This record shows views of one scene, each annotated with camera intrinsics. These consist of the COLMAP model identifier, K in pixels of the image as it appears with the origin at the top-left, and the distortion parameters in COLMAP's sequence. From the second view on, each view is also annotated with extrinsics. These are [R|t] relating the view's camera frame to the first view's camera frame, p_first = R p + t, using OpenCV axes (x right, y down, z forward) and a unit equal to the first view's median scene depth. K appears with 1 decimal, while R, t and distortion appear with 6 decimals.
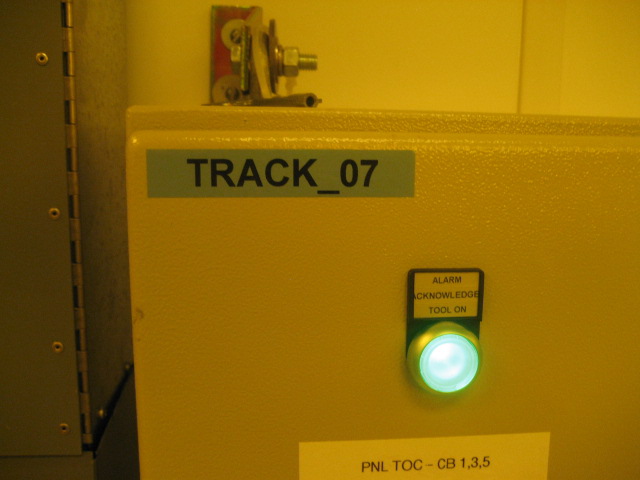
lens RADIAL K [[661.0, 0, 320.0], [0, 661.0, 240.0], [0, 0, 1]] dist [-0.160803, 0.199653]
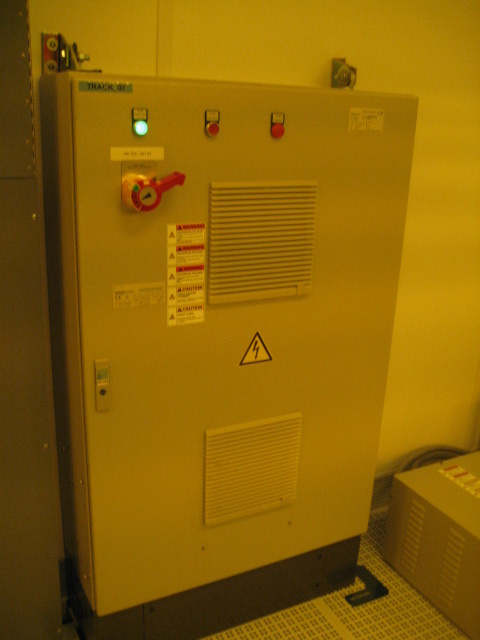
lens RADIAL K [[658.2, 0, 232.6], [0, 658.2, 321.3], [0, 0, 1]] dist [-0.150569, 0.154350]
pose [[0.924297, -0.096981, 0.369148, -1.078252], [0.032714, 0.983751, 0.176535, 0.760017], [-0.380270, -0.151095, 0.912450, -3.808818]]
